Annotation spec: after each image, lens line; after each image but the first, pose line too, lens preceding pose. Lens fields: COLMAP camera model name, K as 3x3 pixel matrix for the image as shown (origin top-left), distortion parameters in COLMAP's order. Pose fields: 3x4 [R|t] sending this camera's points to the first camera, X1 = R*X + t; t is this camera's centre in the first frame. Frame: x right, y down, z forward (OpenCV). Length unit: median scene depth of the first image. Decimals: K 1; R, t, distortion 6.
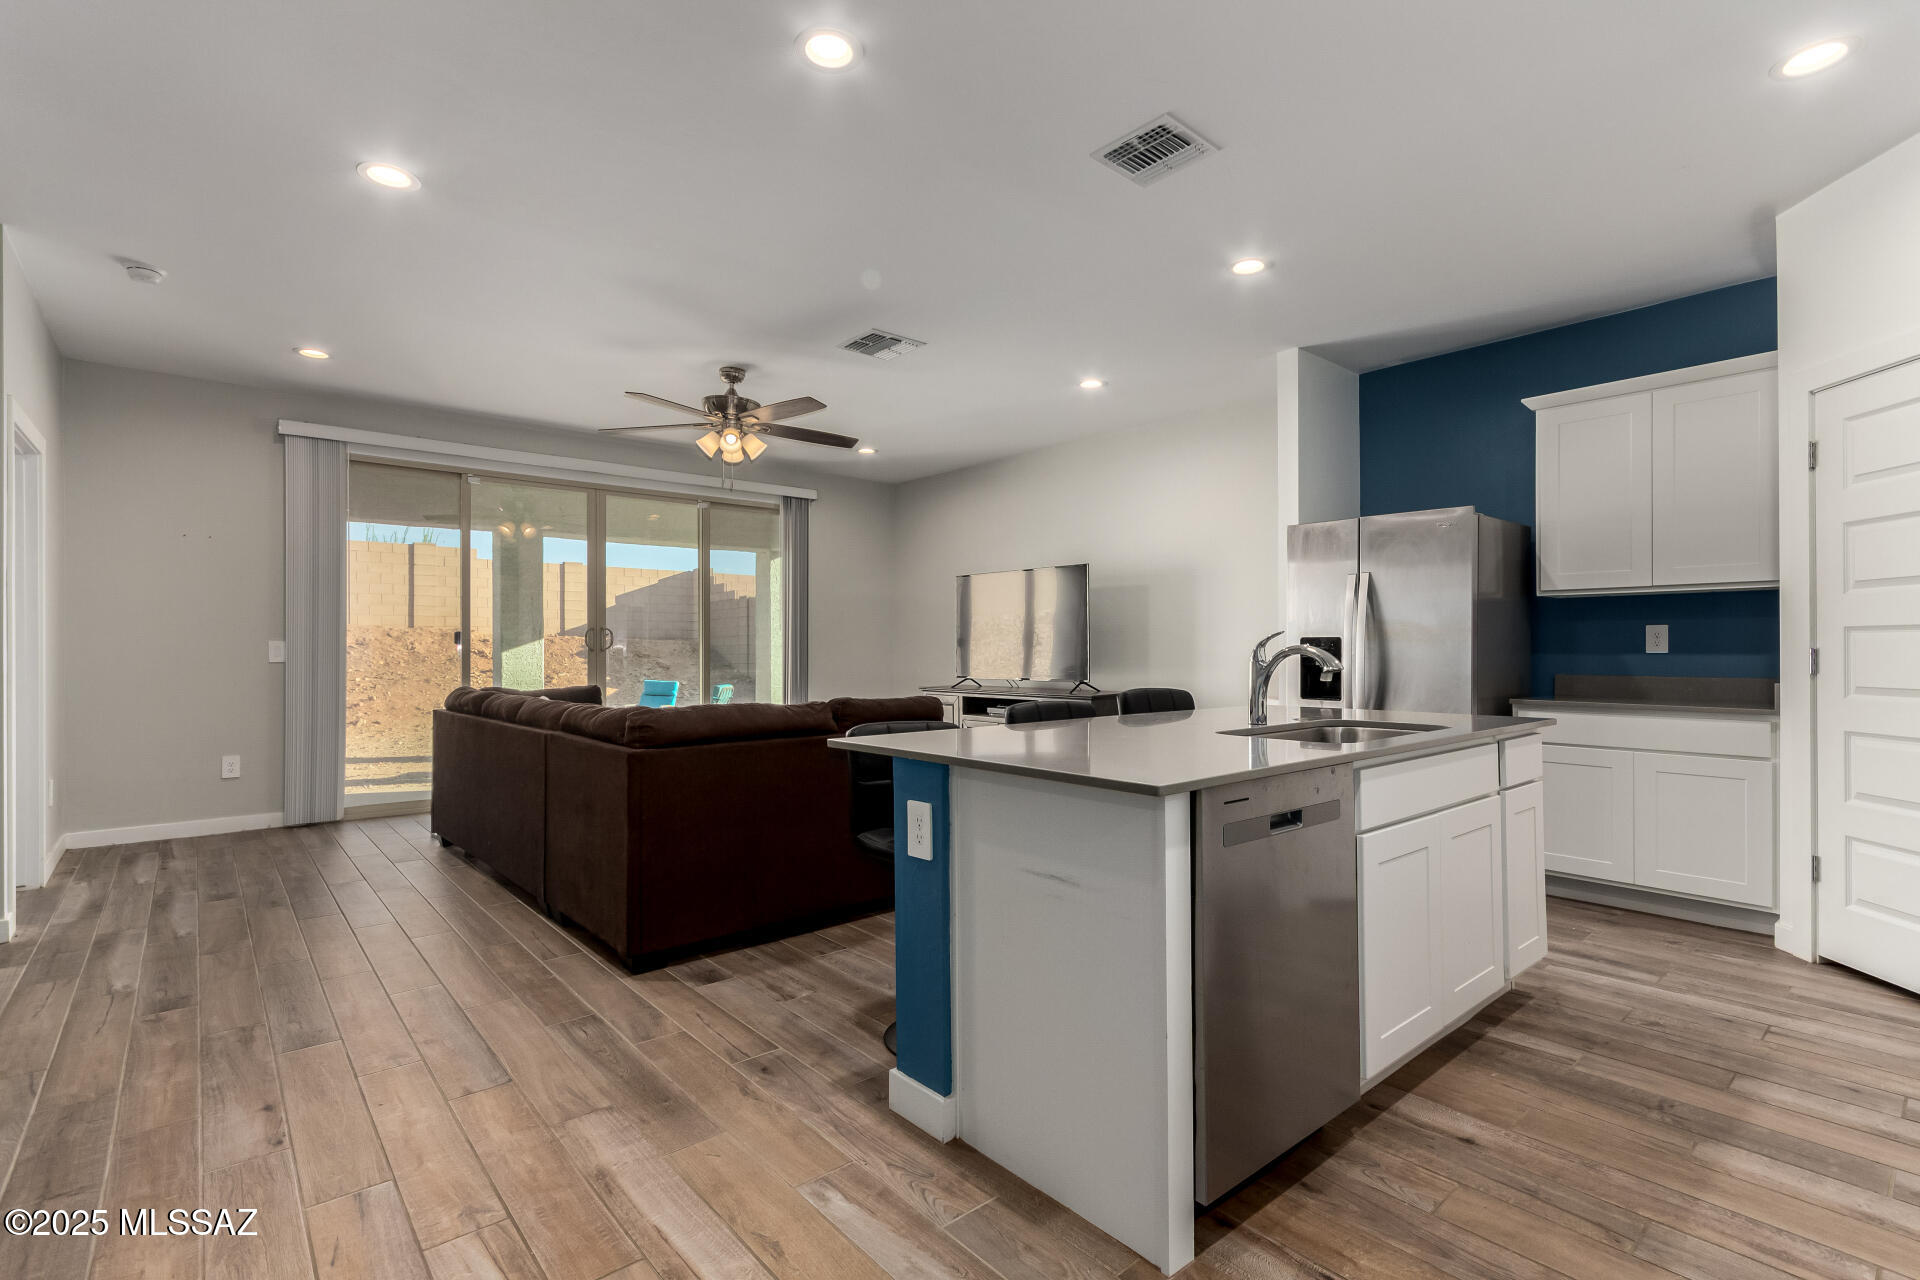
lens RADIAL K [[890.5, 0, 980.1], [0, 890.5, 639.5], [0, 0, 1]] dist [0.003812, 0.000257]
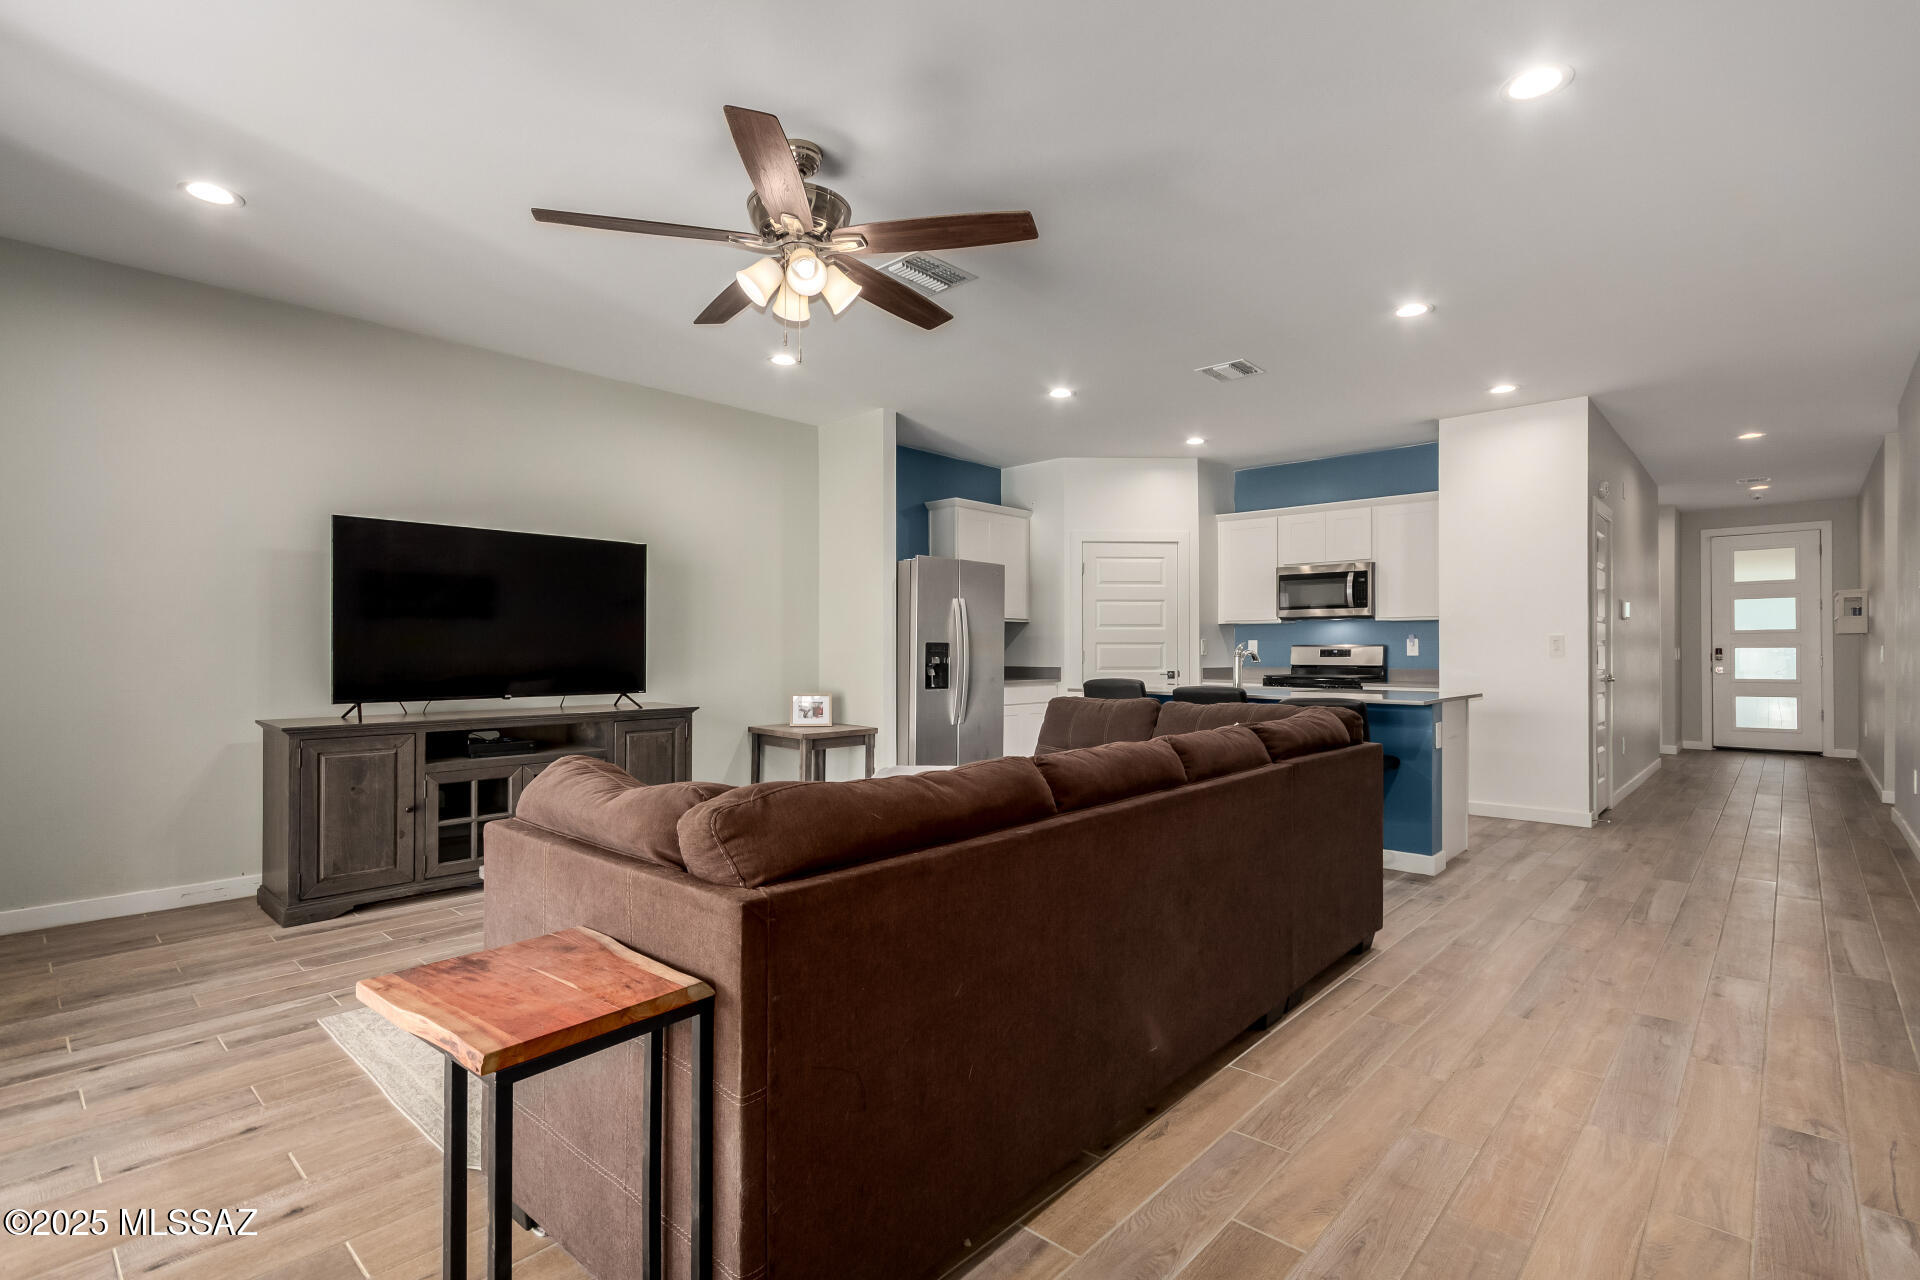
lens RADIAL K [[890.5, 0, 972.5], [0, 890.5, 647.3], [0, 0, 1]] dist [0.003812, 0.000257]
pose [[-0.107257, 0.003683, 0.994224, -1.382896], [-0.009782, 0.999941, -0.004760, 0.013956], [-0.994183, -0.010236, -0.107215, 1.554253]]
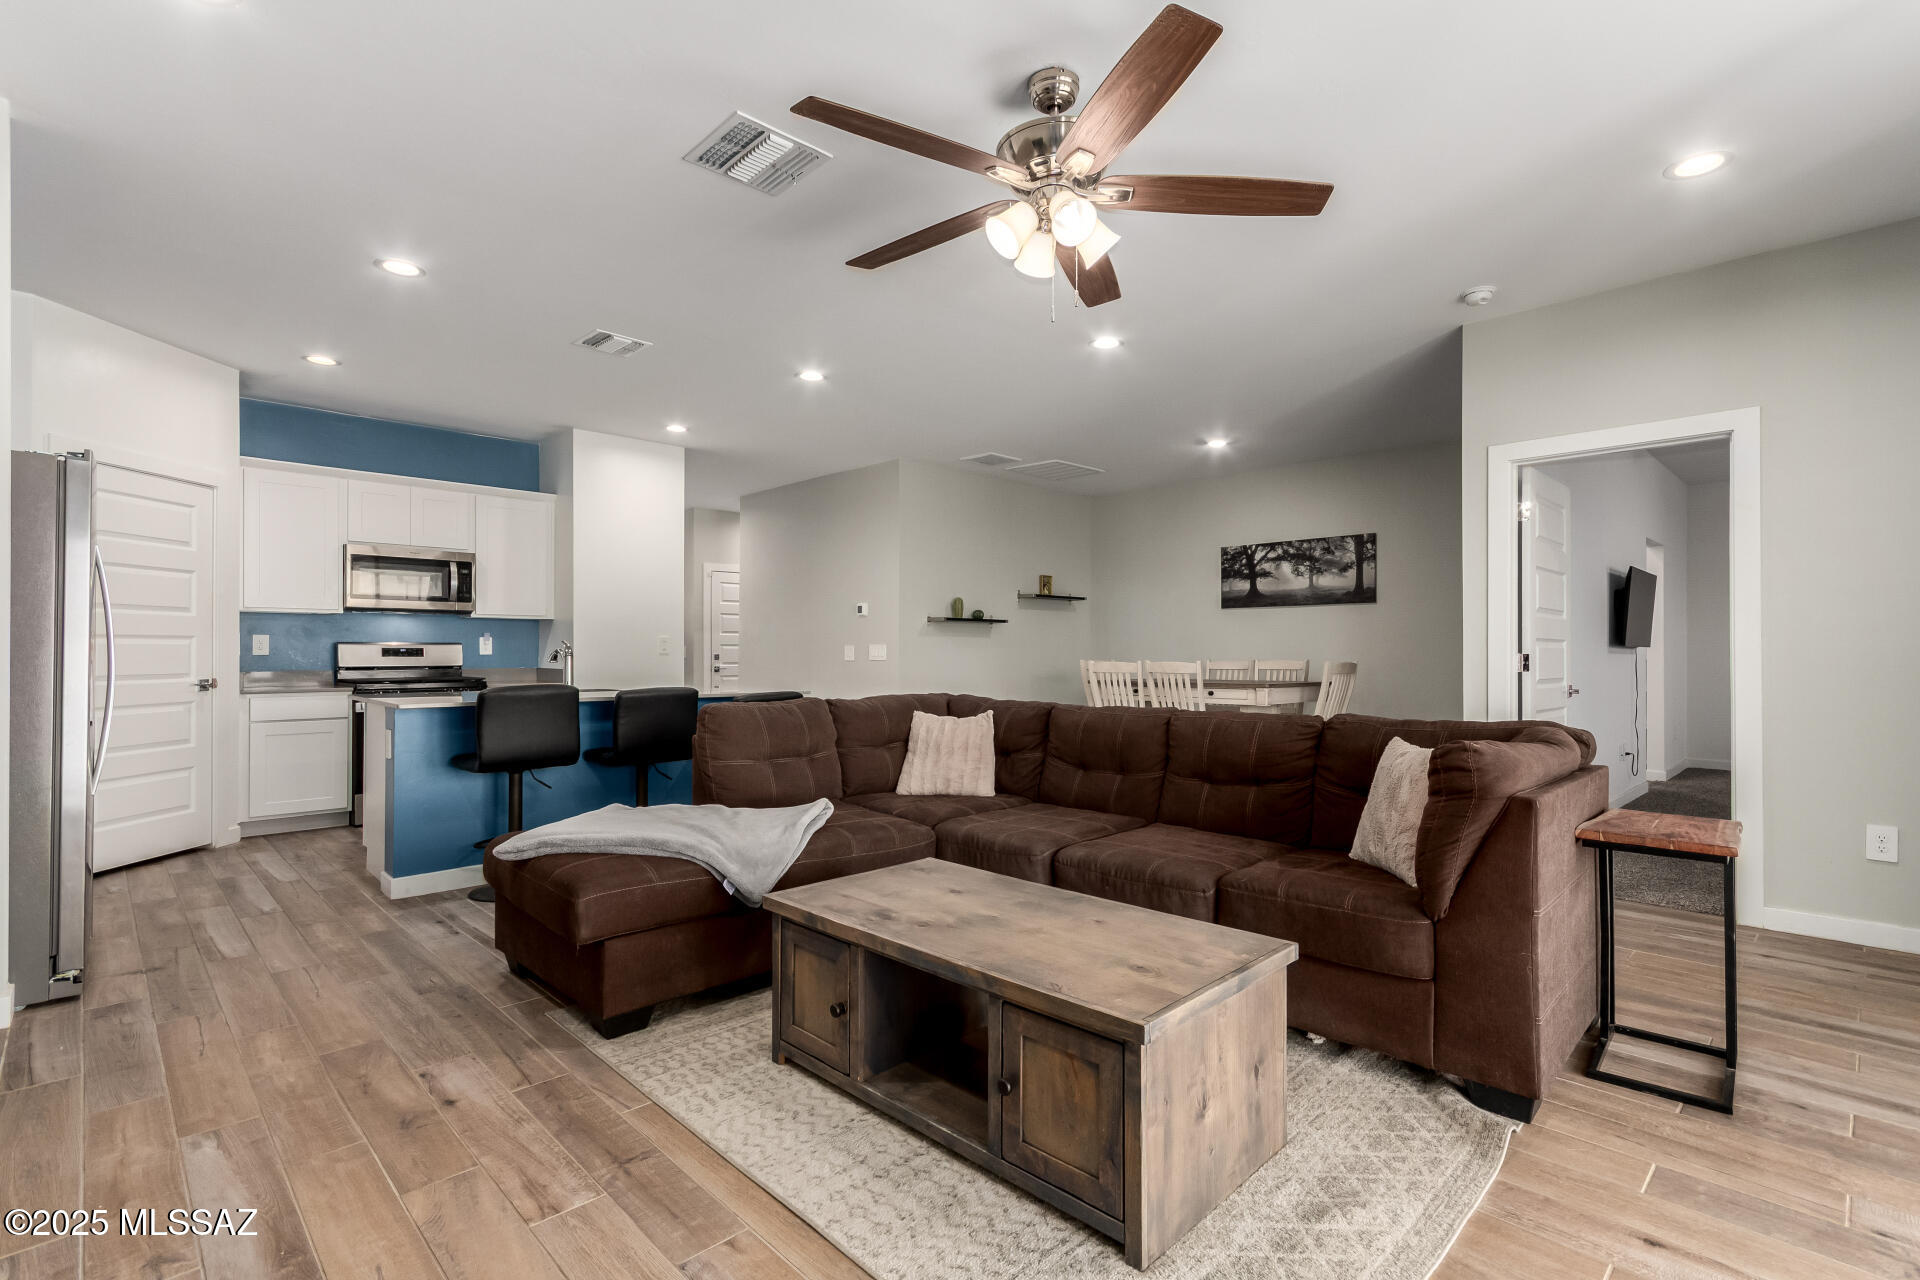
lens RADIAL K [[890.5, 0, 978.0], [0, 890.5, 643.6], [0, 0, 1]] dist [0.003812, 0.000257]
pose [[-0.998088, -0.001716, -0.061778, -0.336094], [-0.000537, 0.999818, -0.019095, 0.026996], [0.061800, -0.019025, -0.997907, 2.431373]]
